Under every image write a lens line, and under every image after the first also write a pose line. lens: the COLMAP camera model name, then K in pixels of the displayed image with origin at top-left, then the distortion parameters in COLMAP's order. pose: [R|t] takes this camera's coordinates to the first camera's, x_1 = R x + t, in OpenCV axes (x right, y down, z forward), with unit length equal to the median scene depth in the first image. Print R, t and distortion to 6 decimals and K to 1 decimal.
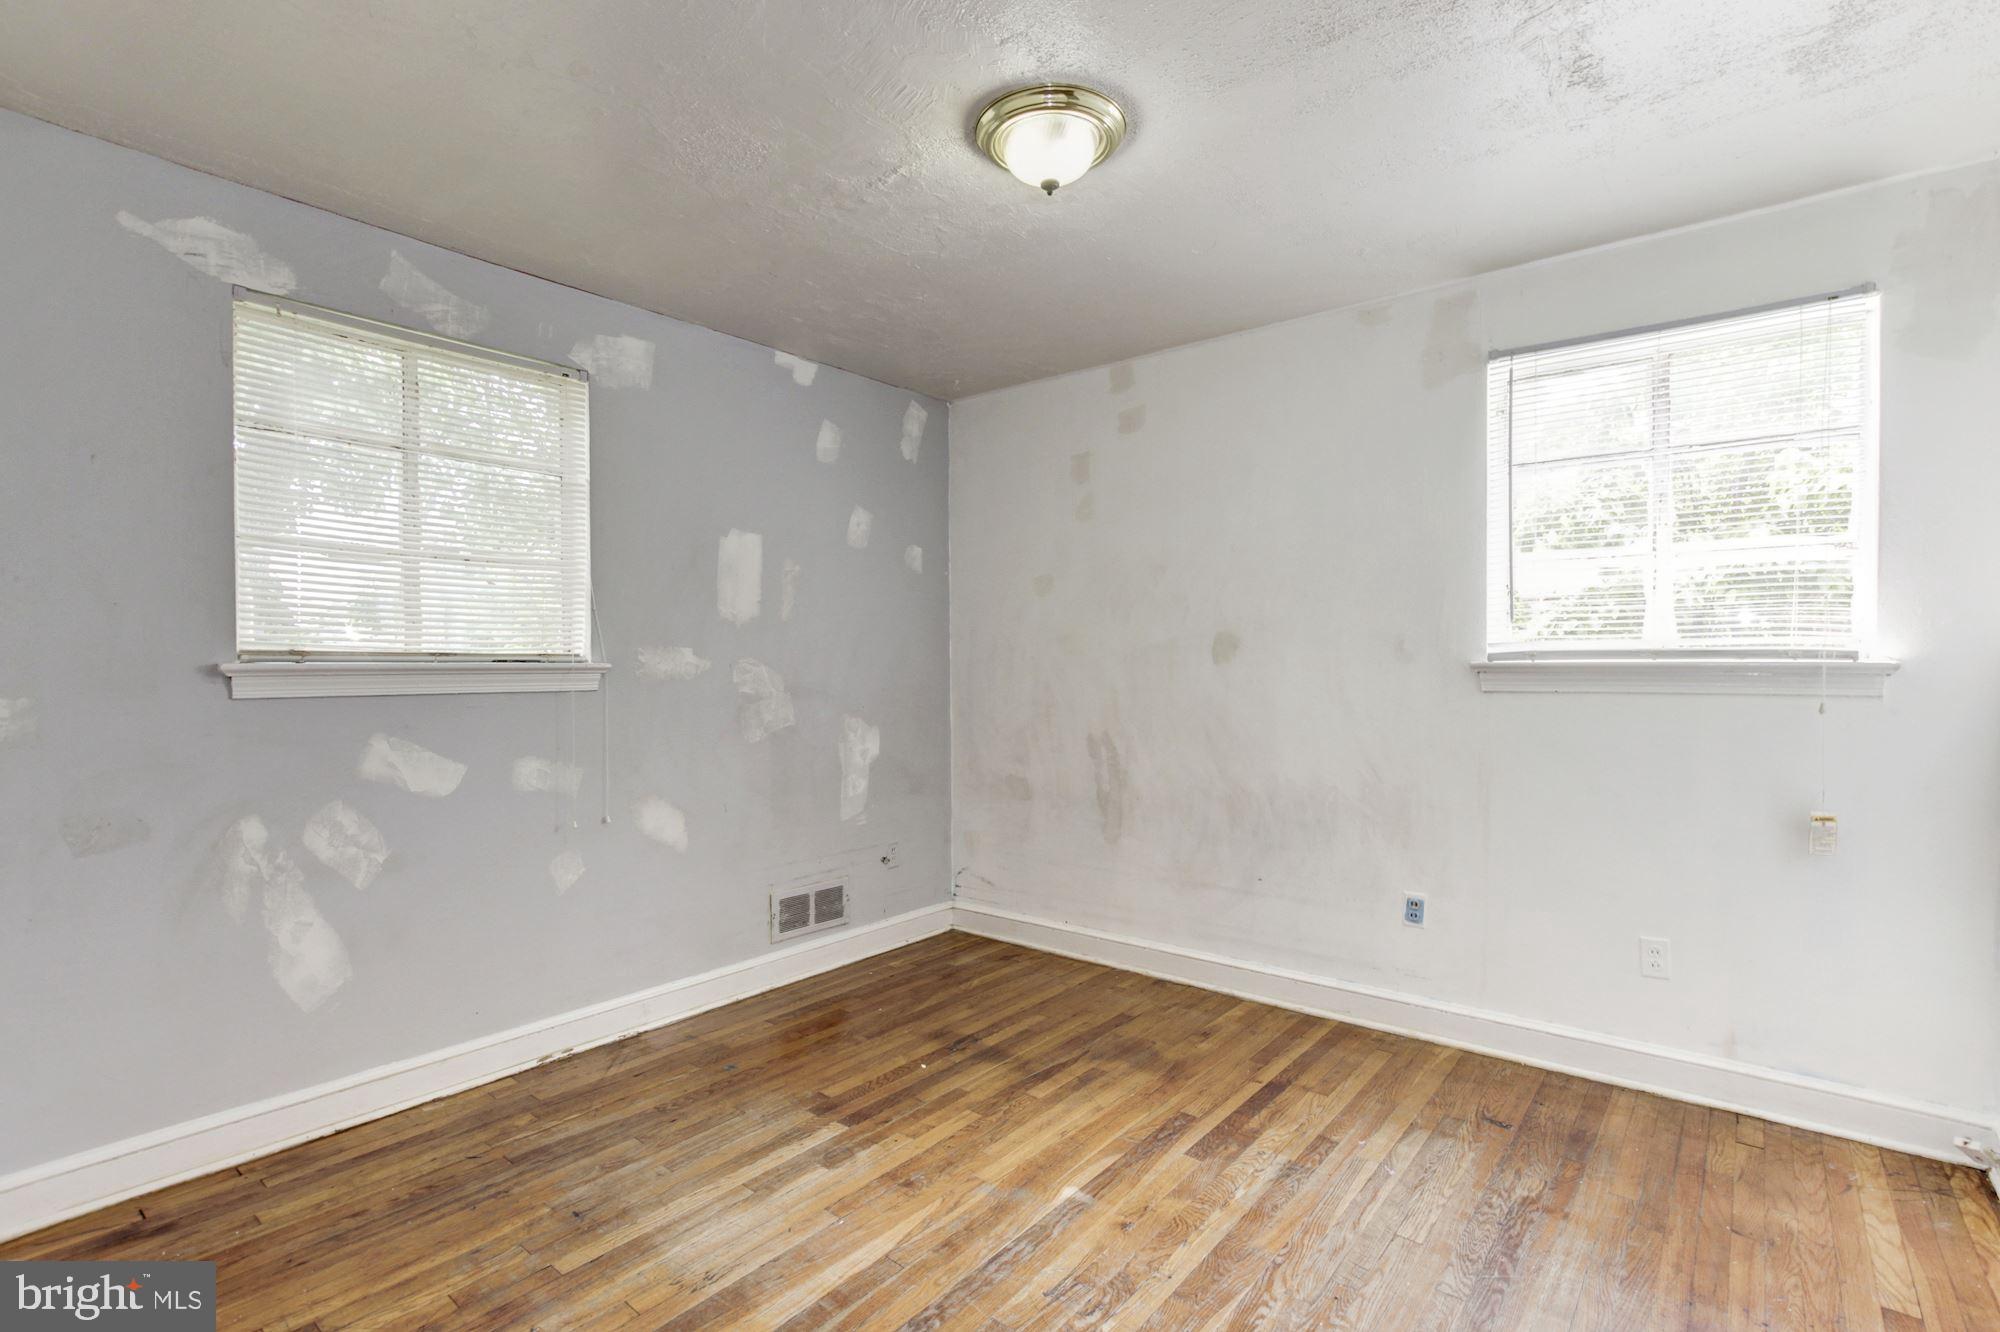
lens RADIAL K [[958.5, 0, 1010.0], [0, 958.5, 669.9], [0, 0, 1]] dist [-0.013492, 0.001939]
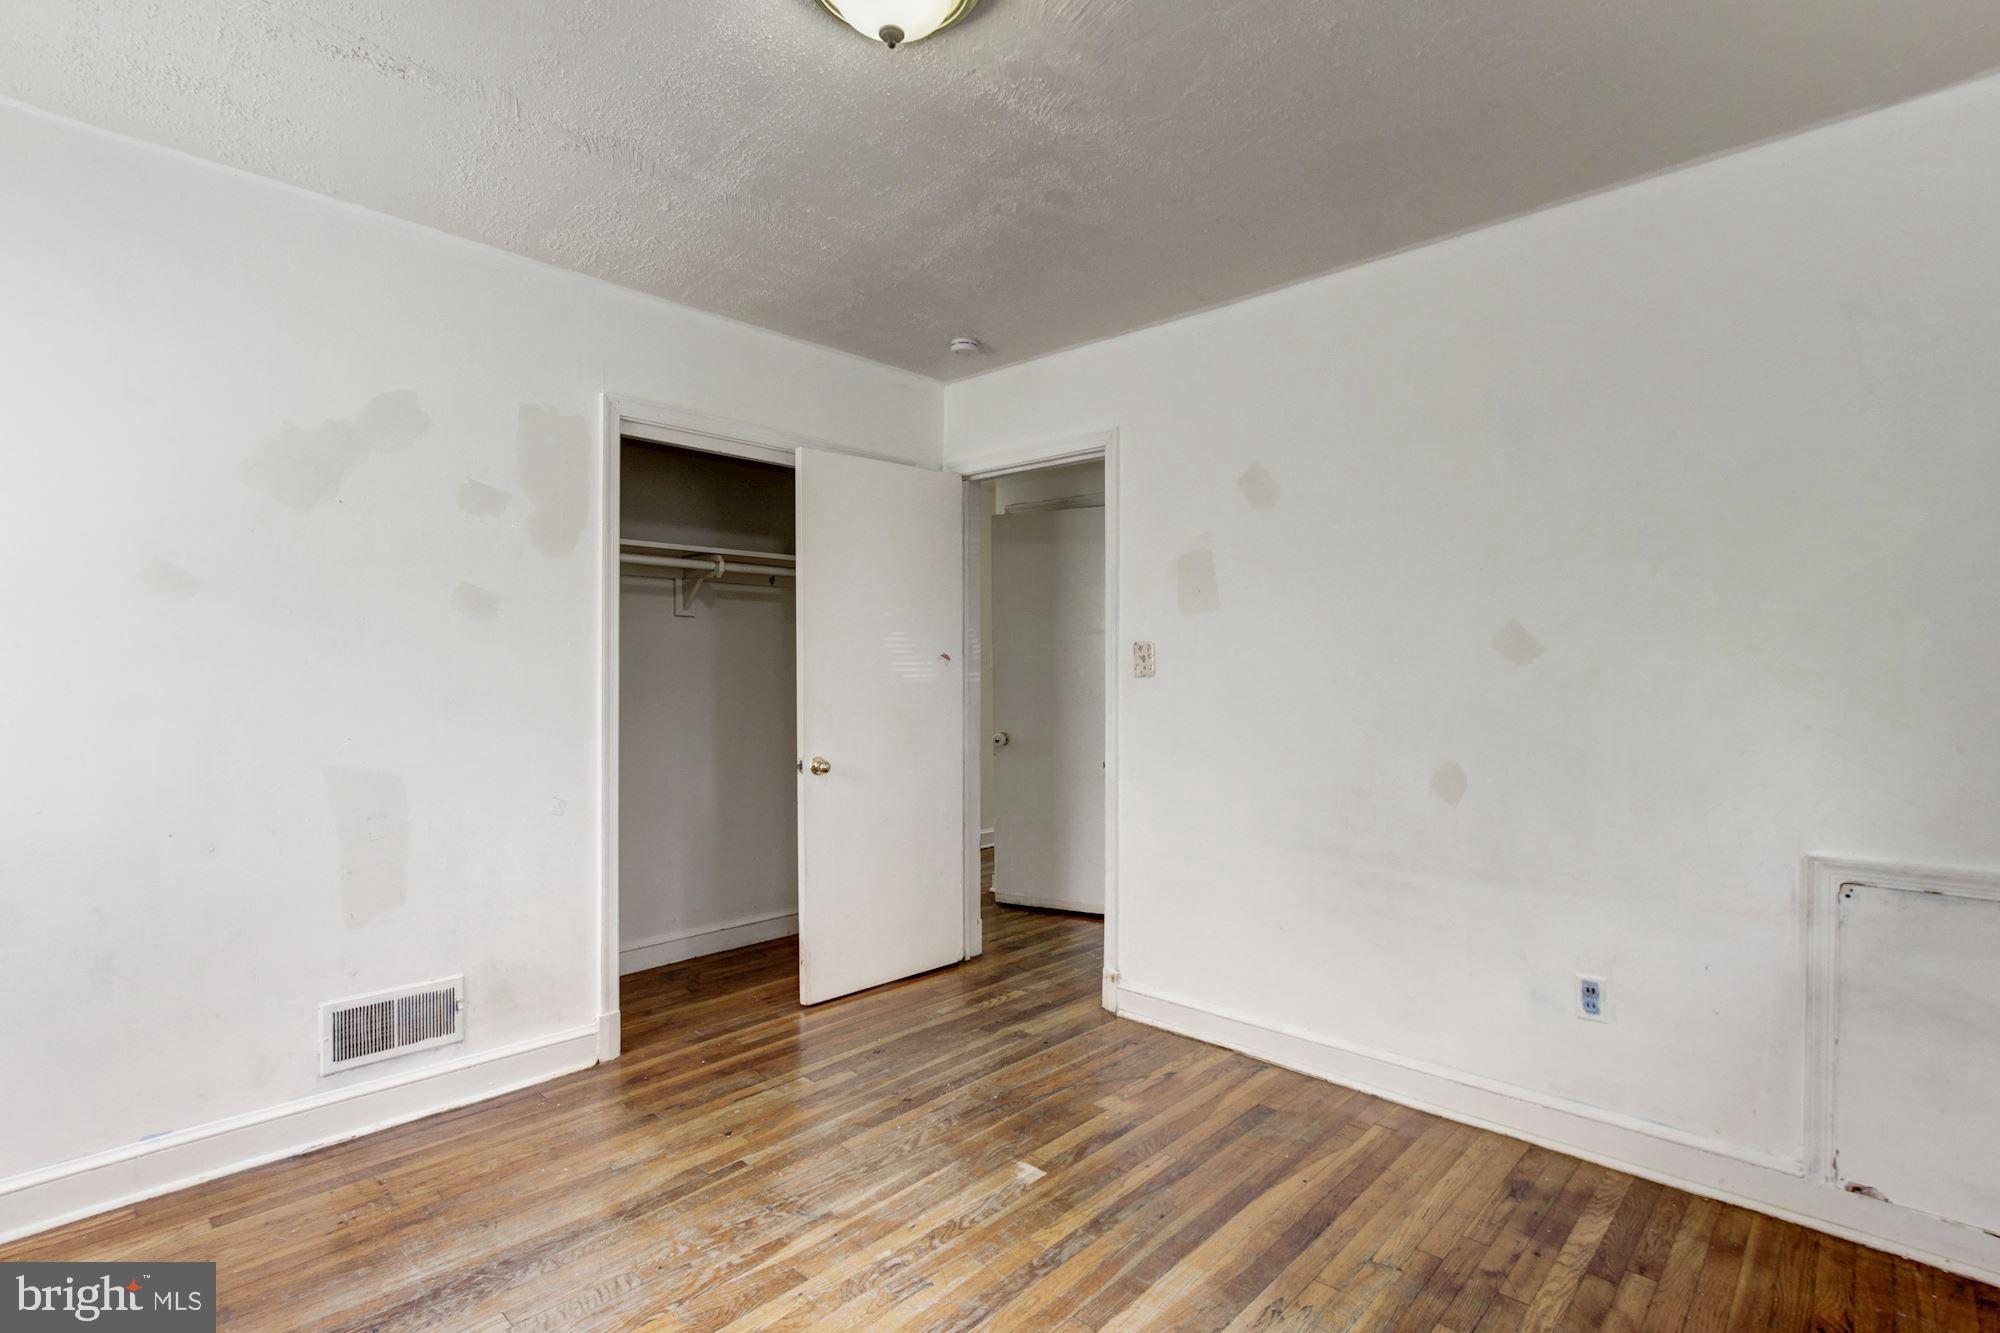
lens RADIAL K [[958.5, 0, 1010.0], [0, 958.5, 670.4], [0, 0, 1]] dist [-0.013492, 0.001939]
pose [[-0.997518, 0.000203, 0.070412, -0.119515], [0.000525, 0.999989, 0.004560, -0.008856], [-0.070410, 0.004586, -0.997508, 2.012032]]
